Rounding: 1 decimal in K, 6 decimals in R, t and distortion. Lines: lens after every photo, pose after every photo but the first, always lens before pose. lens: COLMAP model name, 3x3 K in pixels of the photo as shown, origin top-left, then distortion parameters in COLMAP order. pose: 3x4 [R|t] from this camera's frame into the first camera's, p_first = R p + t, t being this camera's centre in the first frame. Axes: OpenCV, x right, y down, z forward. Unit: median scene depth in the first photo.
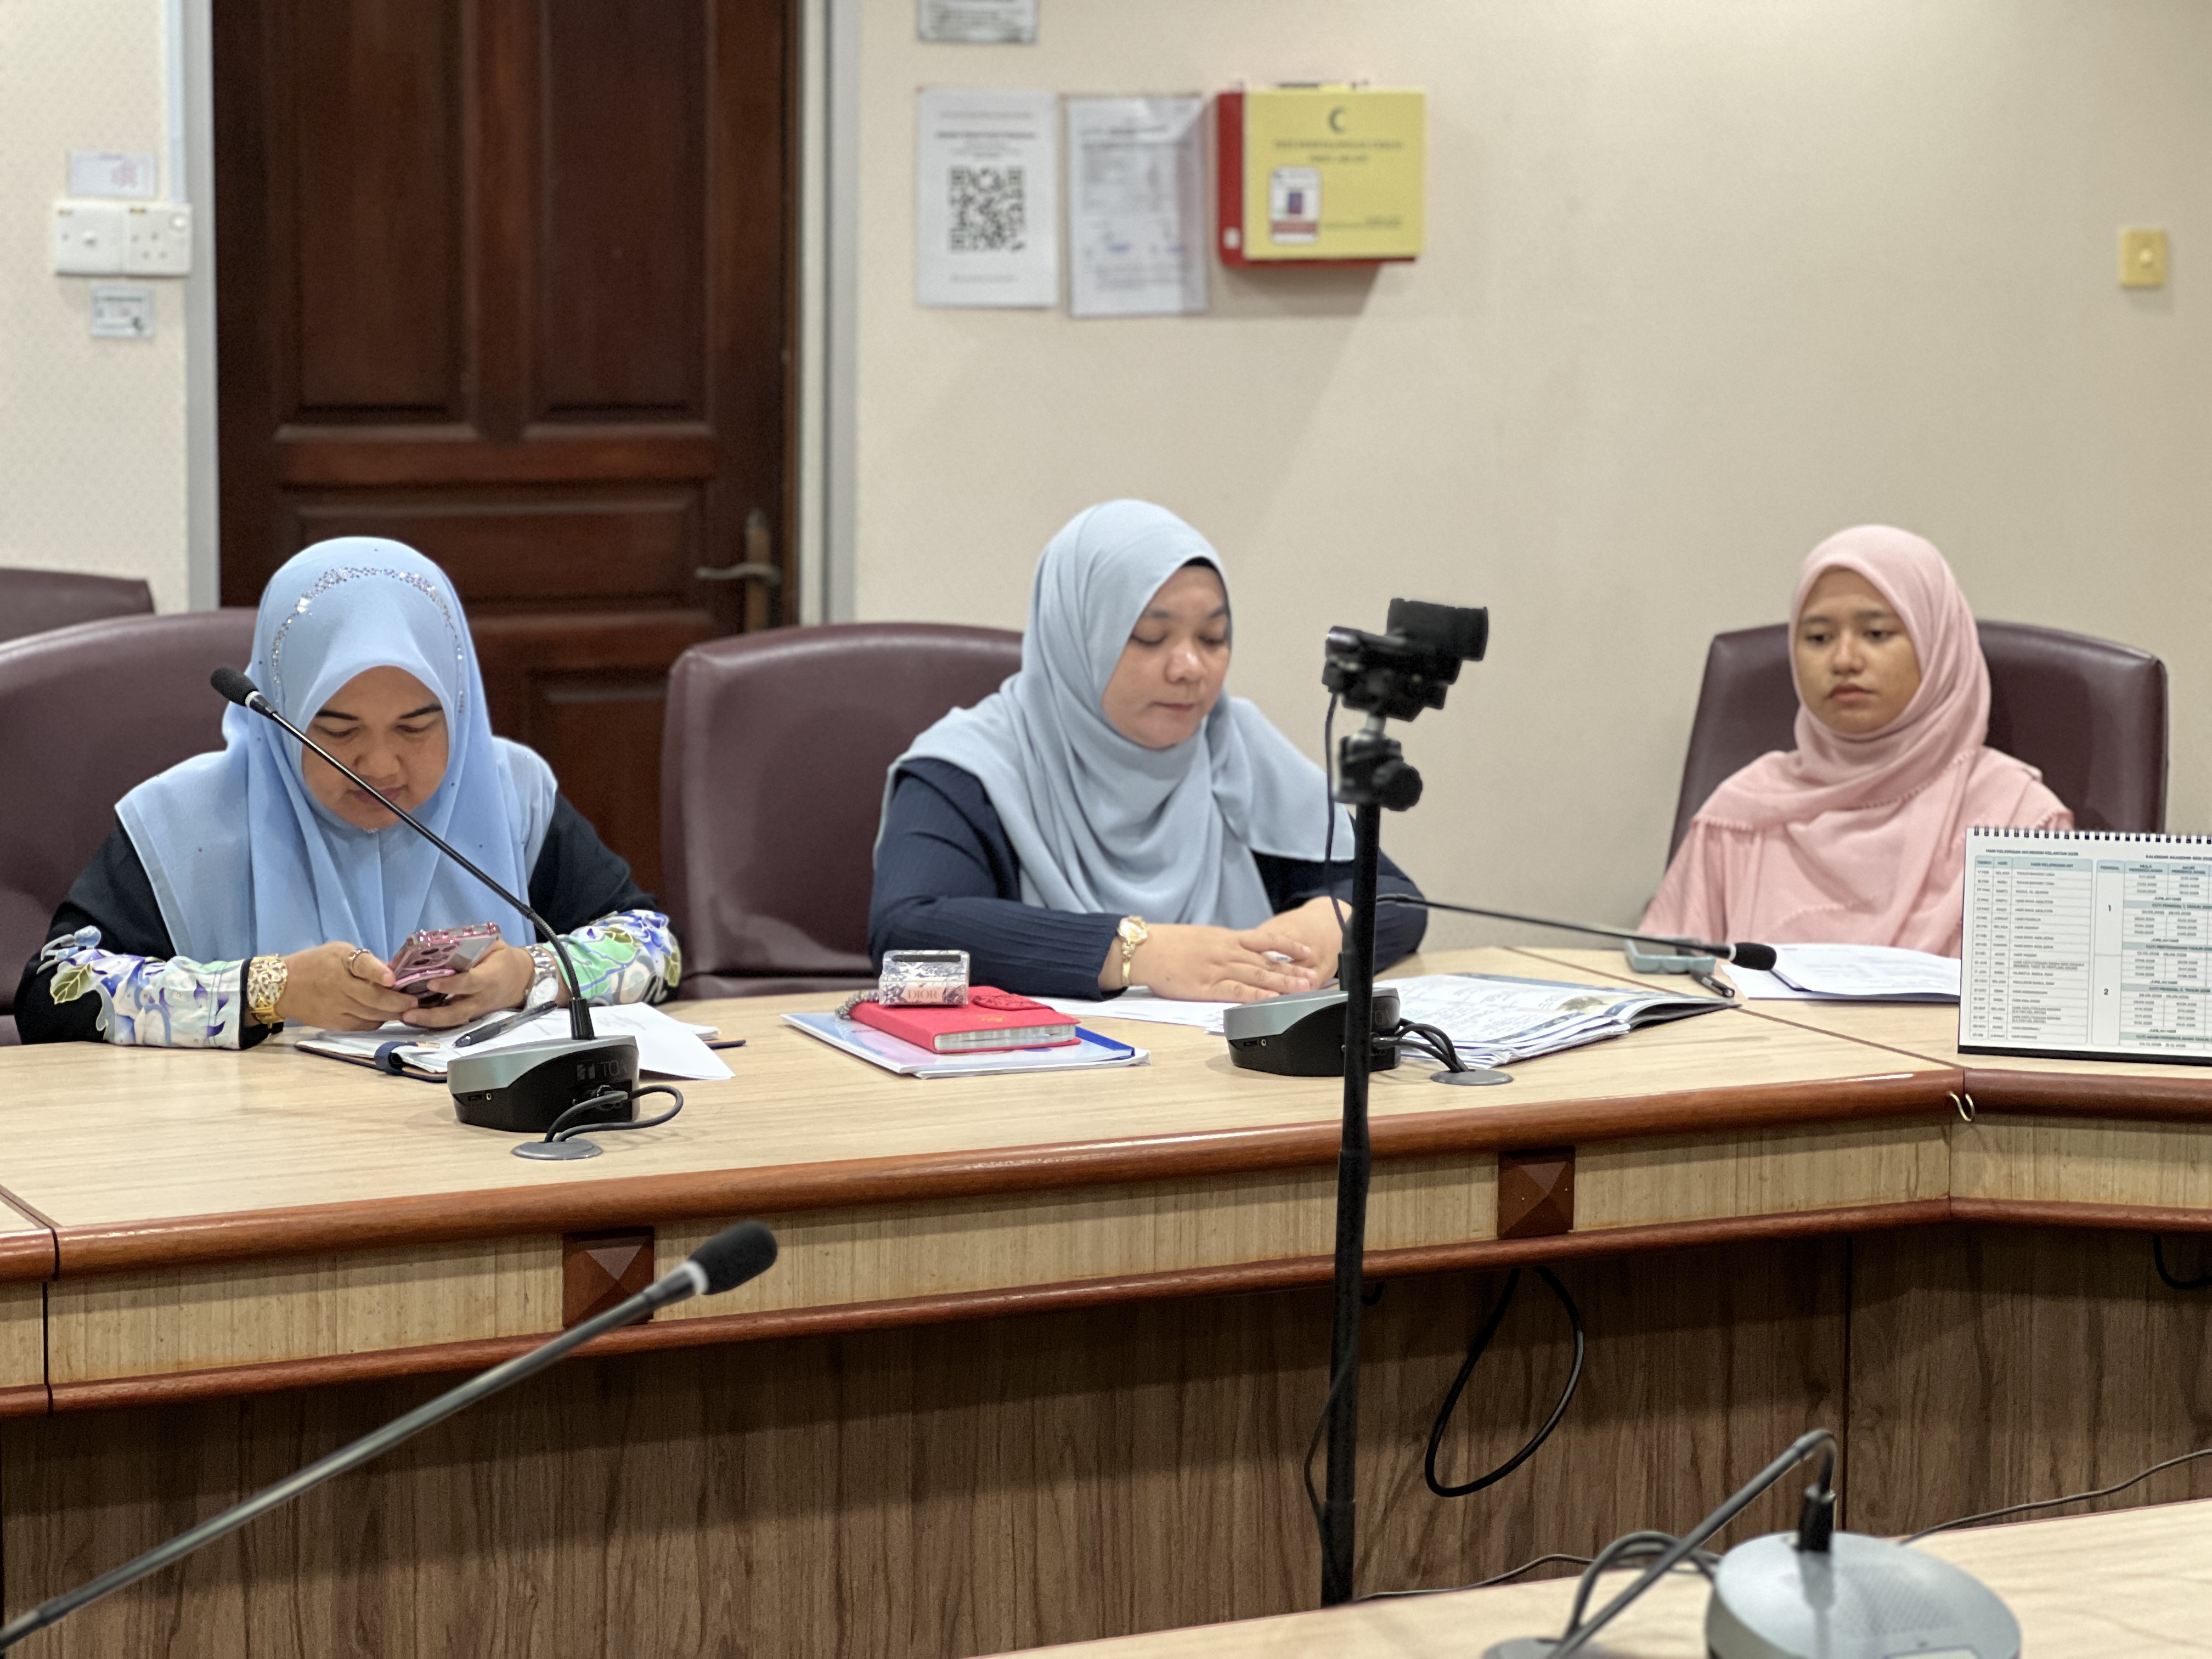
lens RADIAL K [[4962.8, 0, 1113.1], [0, 4962.8, 874.6], [0, 0, 1]] dist [0.208138, 0.000000]
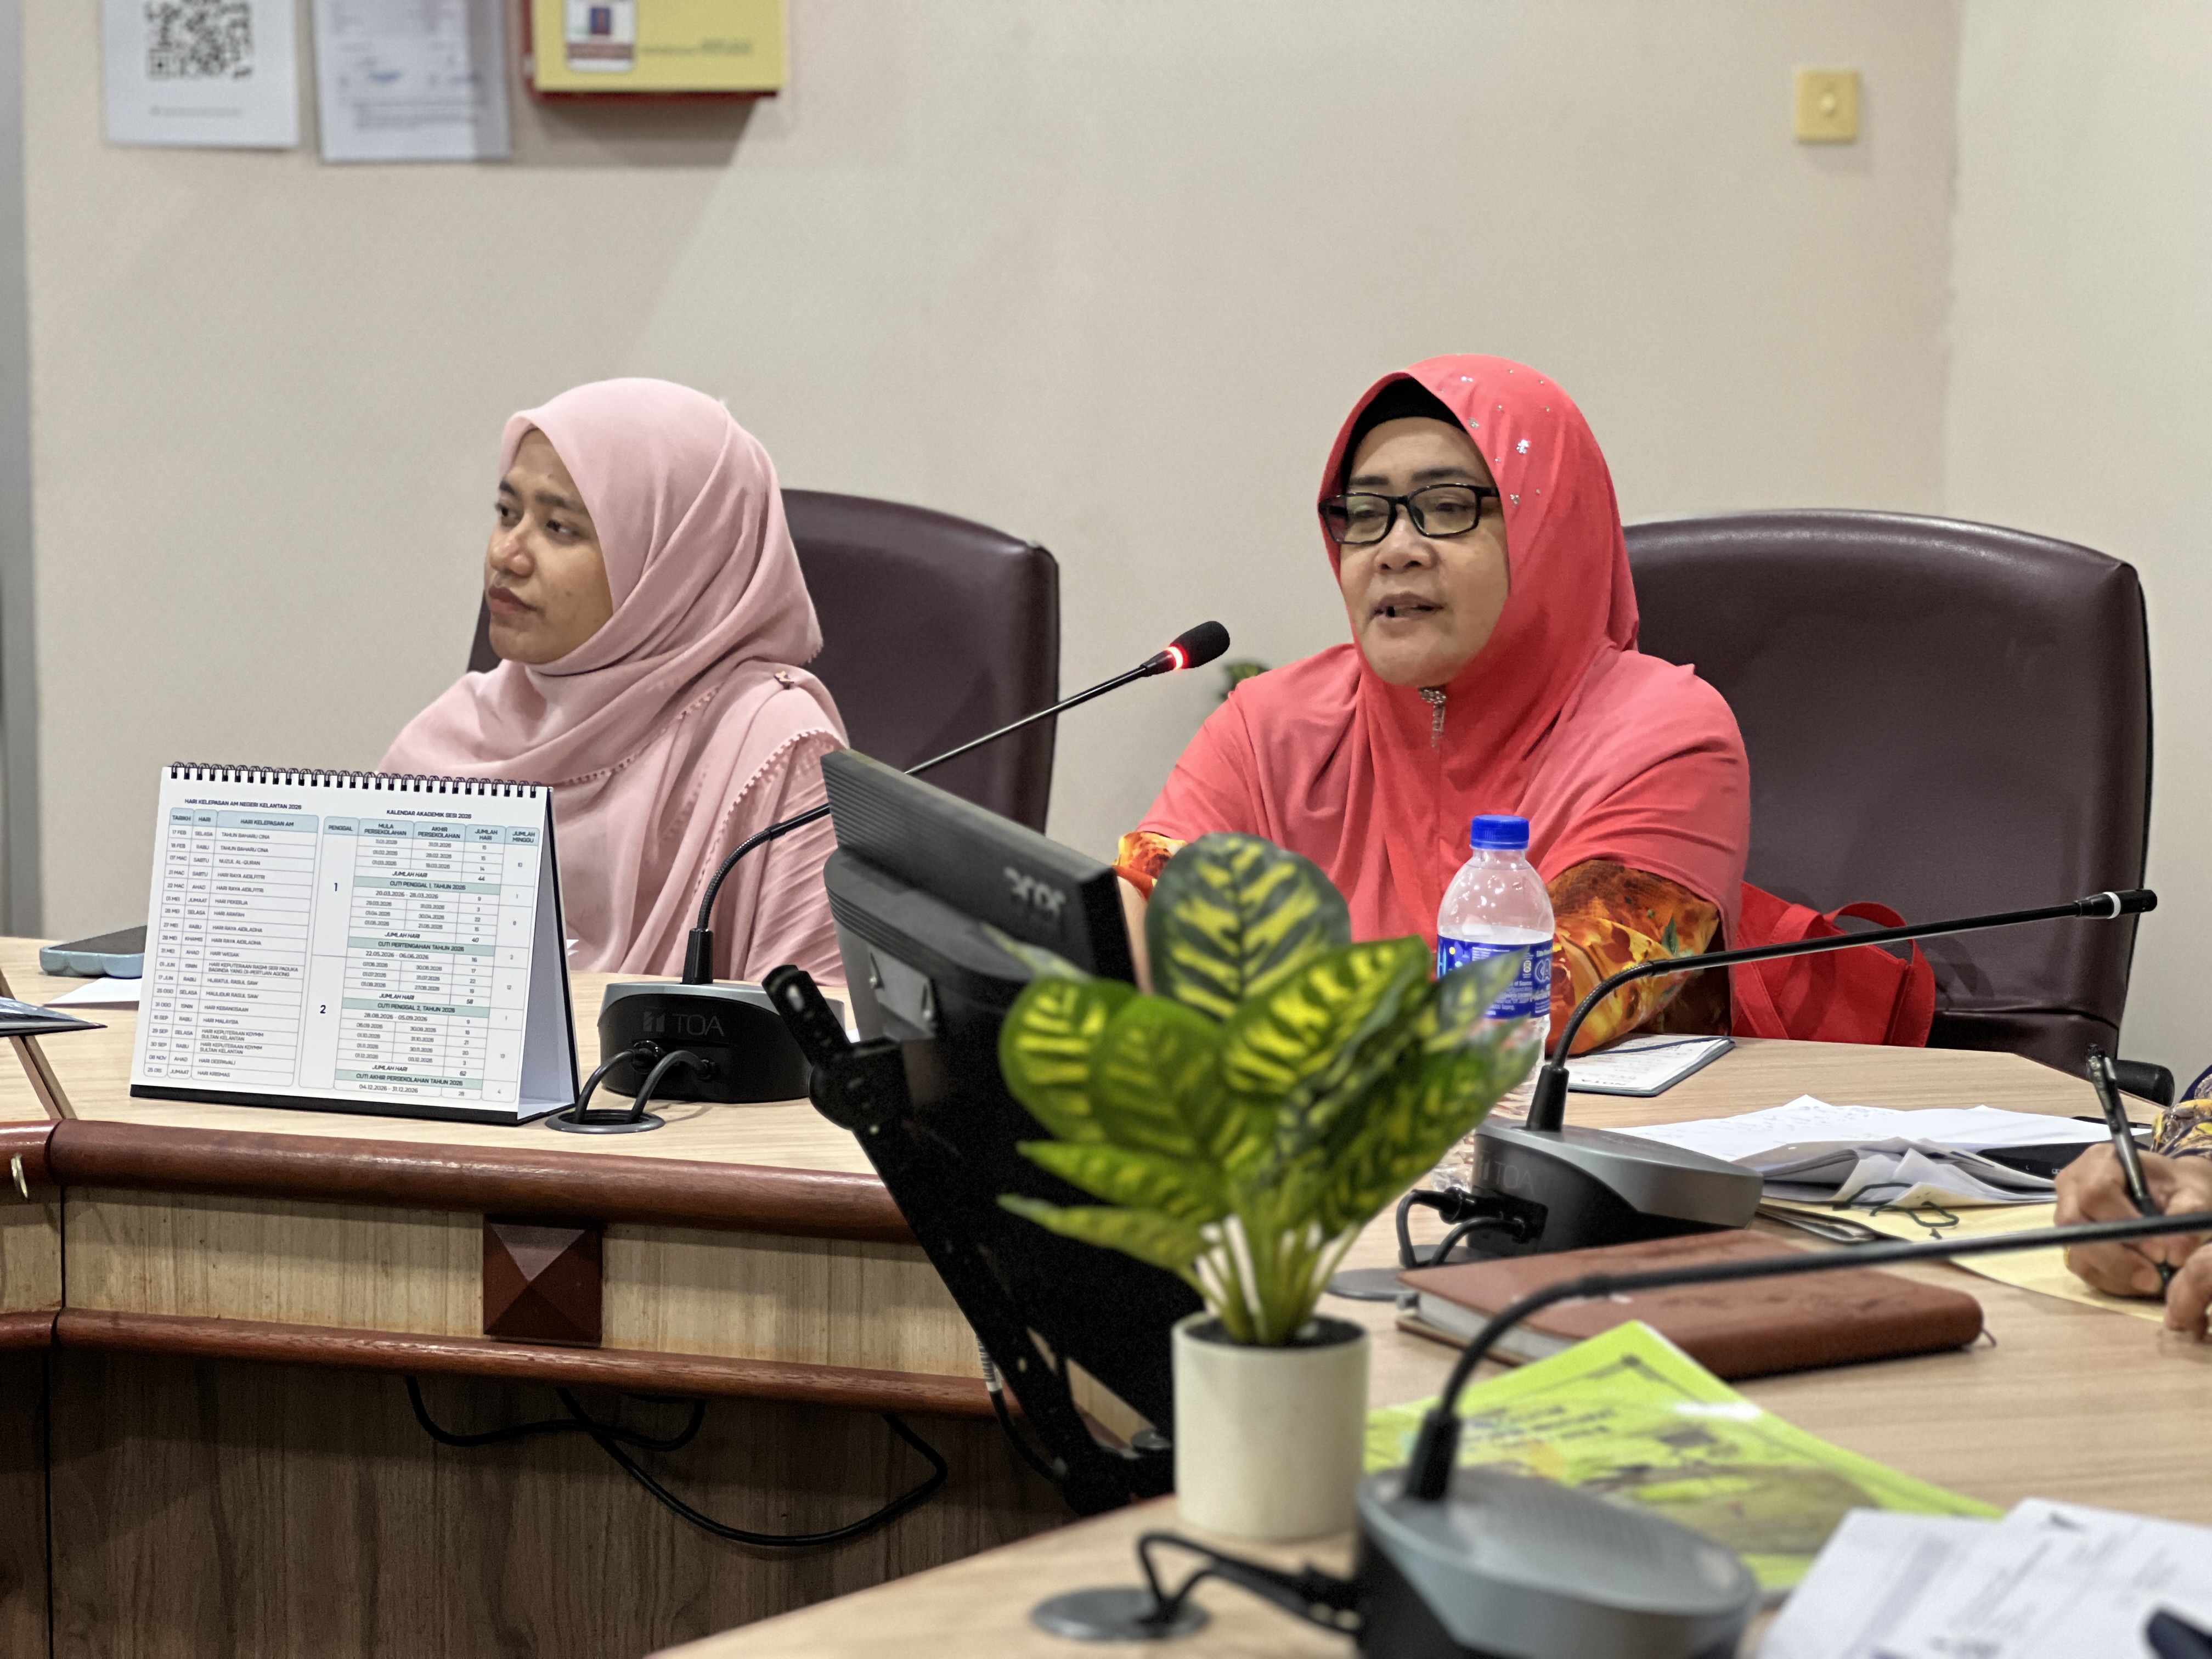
lens RADIAL K [[4962.8, 0, 1181.0], [0, 4962.8, 771.4], [0, 0, 1]] dist [0.208138, 0.000000]
pose [[0.985216, 0.014622, -0.170692, 0.300334], [-0.018213, 0.999644, -0.019491, 0.001421], [0.170347, 0.022312, 0.985132, 0.241725]]
